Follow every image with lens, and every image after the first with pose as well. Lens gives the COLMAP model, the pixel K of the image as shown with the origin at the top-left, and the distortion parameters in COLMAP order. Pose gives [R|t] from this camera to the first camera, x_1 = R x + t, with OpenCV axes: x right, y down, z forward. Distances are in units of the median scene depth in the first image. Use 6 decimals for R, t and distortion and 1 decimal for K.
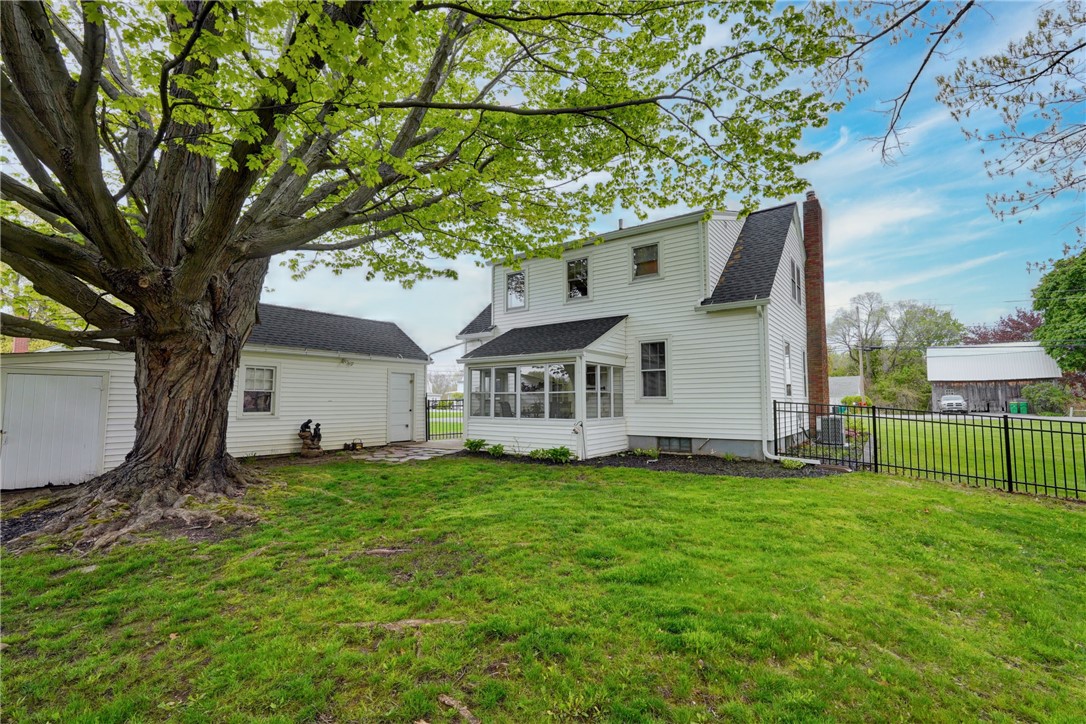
lens RADIAL K [[492.5, 0, 540.2], [0, 492.5, 359.9], [0, 0, 1]] dist [-0.002277, 0.003347]
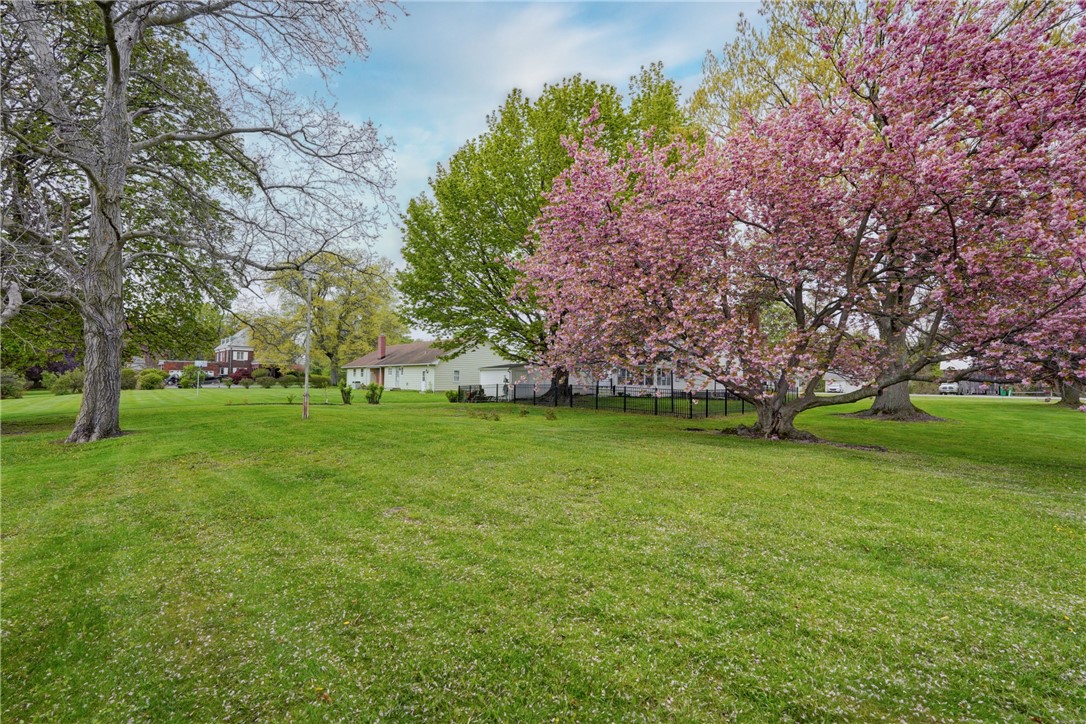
lens RADIAL K [[492.5, 0, 544.1], [0, 492.5, 364.8], [0, 0, 1]] dist [-0.002277, 0.003347]
pose [[0.983833, 0.006803, -0.178957, -0.051952], [0.001685, 0.998882, 0.047236, -0.144726], [0.179079, -0.046774, 0.982722, -1.993245]]
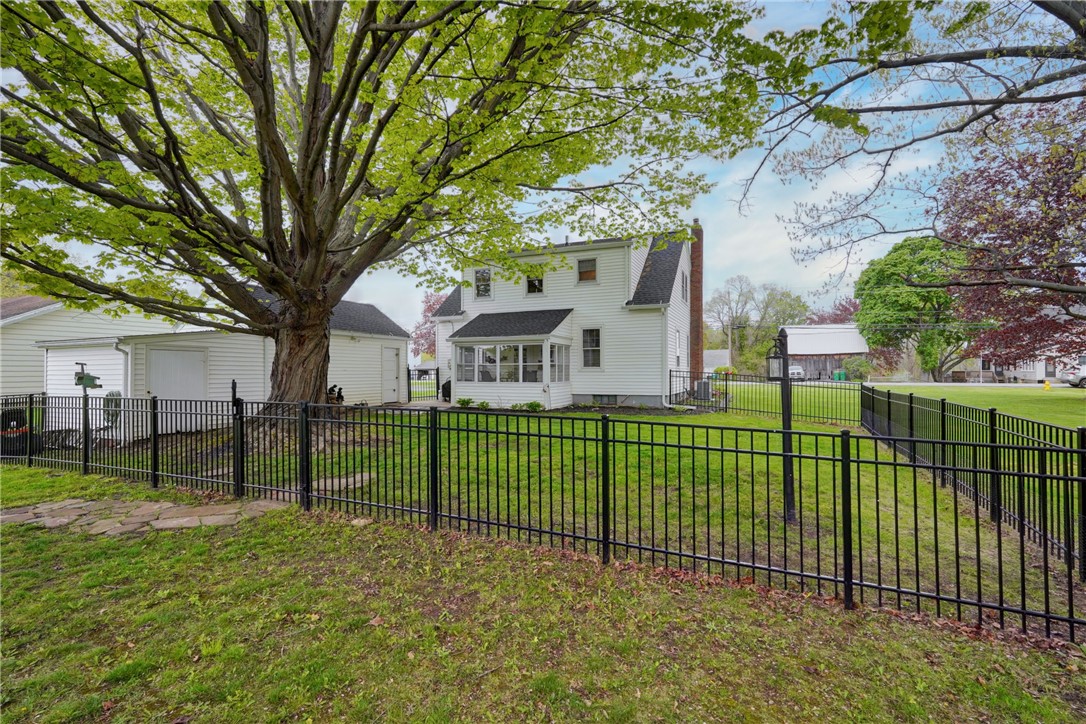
lens RADIAL K [[492.5, 0, 543.0], [0, 492.5, 357.6], [0, 0, 1]] dist [-0.002277, 0.003347]
pose [[0.977581, 0.005093, 0.210497, -0.192498], [-0.016803, 0.998406, 0.053879, -0.025656], [-0.209887, -0.056208, 0.976109, -0.339208]]
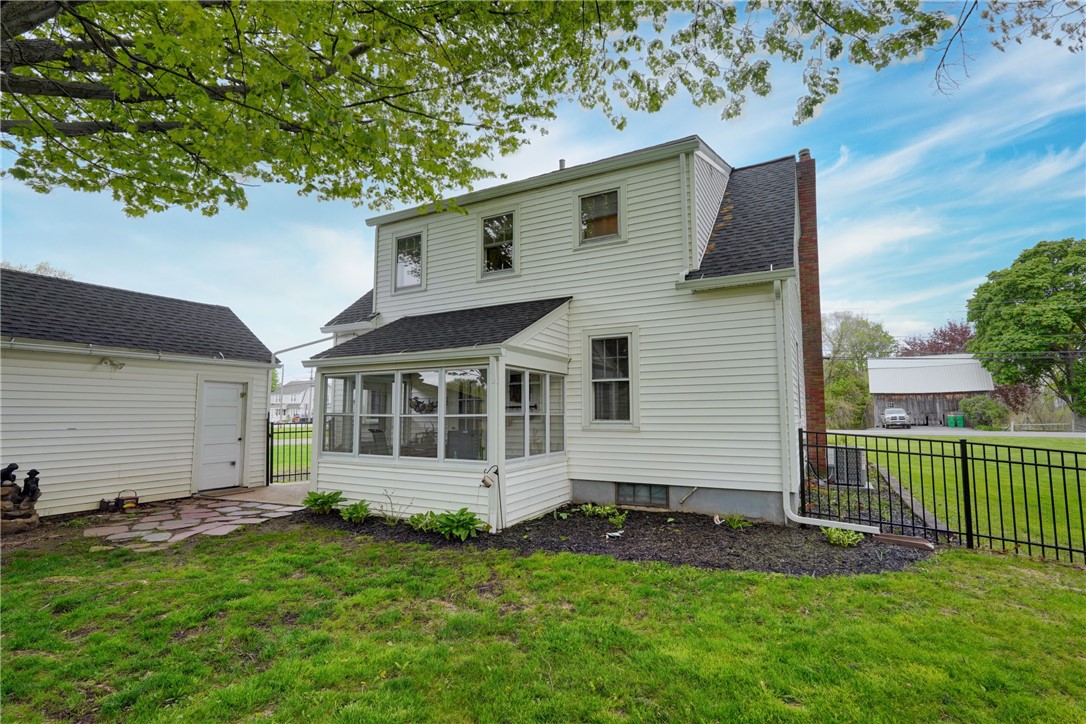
lens RADIAL K [[534.2, 0, 543.7], [0, 534.2, 362.4], [0, 0, 1]] dist [0.003022, 0.001070]
pose [[0.989979, 0.011678, 0.140729, 0.038872], [-0.010092, 0.999877, -0.011980, 0.006358], [-0.140851, 0.010440, 0.989976, 0.286427]]
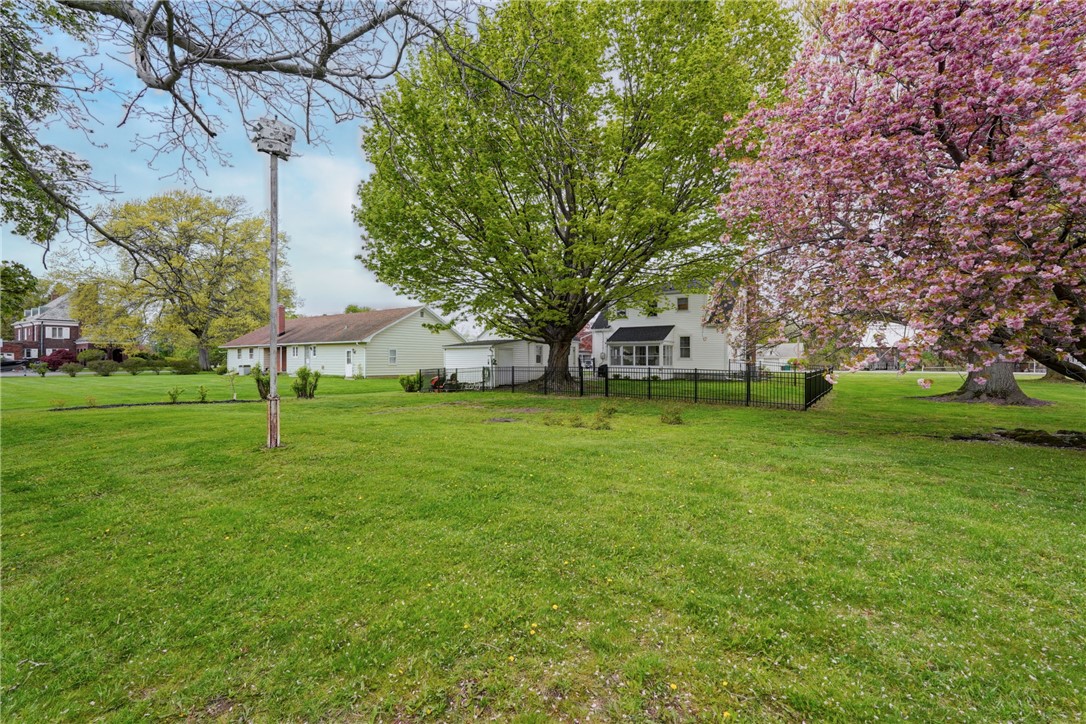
lens RADIAL K [[492.5, 0, 545.8], [0, 492.5, 362.4], [0, 0, 1]] dist [-0.002277, 0.003347]
pose [[0.998489, 0.001526, 0.054937, -0.603430], [-0.006063, 0.996572, 0.082506, -0.102560], [-0.054623, -0.082715, 0.995075, -1.454614]]
